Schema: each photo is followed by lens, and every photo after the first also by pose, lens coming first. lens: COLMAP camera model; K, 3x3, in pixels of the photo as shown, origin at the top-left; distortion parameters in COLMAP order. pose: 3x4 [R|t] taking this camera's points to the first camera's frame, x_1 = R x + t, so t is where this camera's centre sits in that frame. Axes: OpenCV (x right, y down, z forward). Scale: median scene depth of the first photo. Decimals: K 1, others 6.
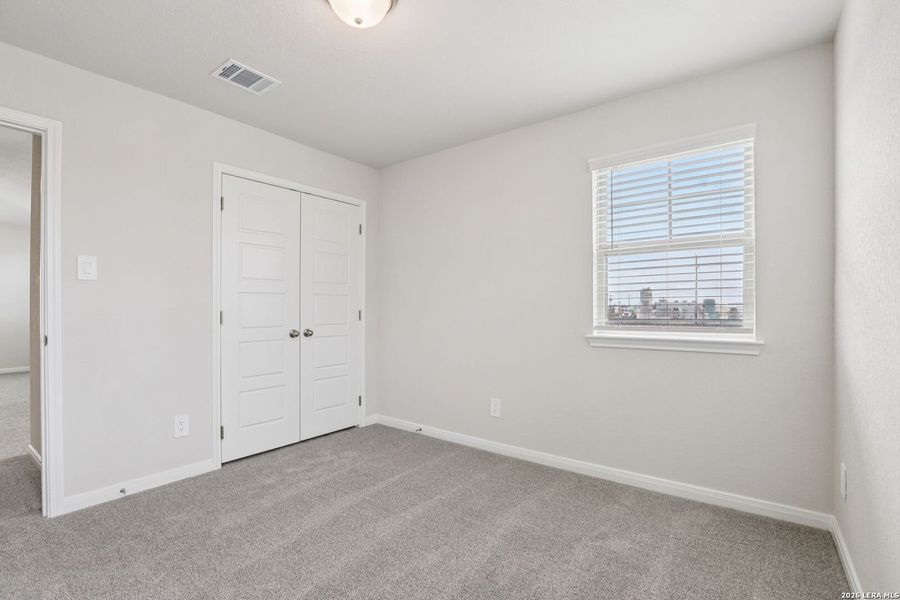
lens RADIAL K [[412.6, 0, 456.3], [0, 412.6, 304.6], [0, 0, 1]] dist [-0.026732, 0.001177]
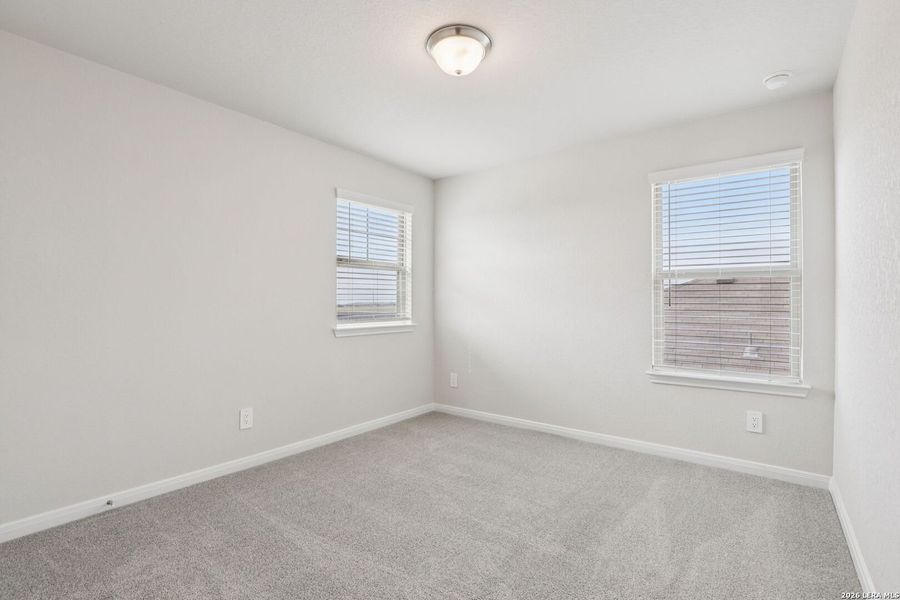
lens RADIAL K [[412.6, 0, 456.3], [0, 412.6, 304.6], [0, 0, 1]] dist [-0.026732, 0.001177]
pose [[0.028667, -0.010672, 0.999532, -1.028519], [-0.009253, 0.999897, 0.010941, -0.020455], [-0.999546, -0.009562, 0.028565, 0.668492]]
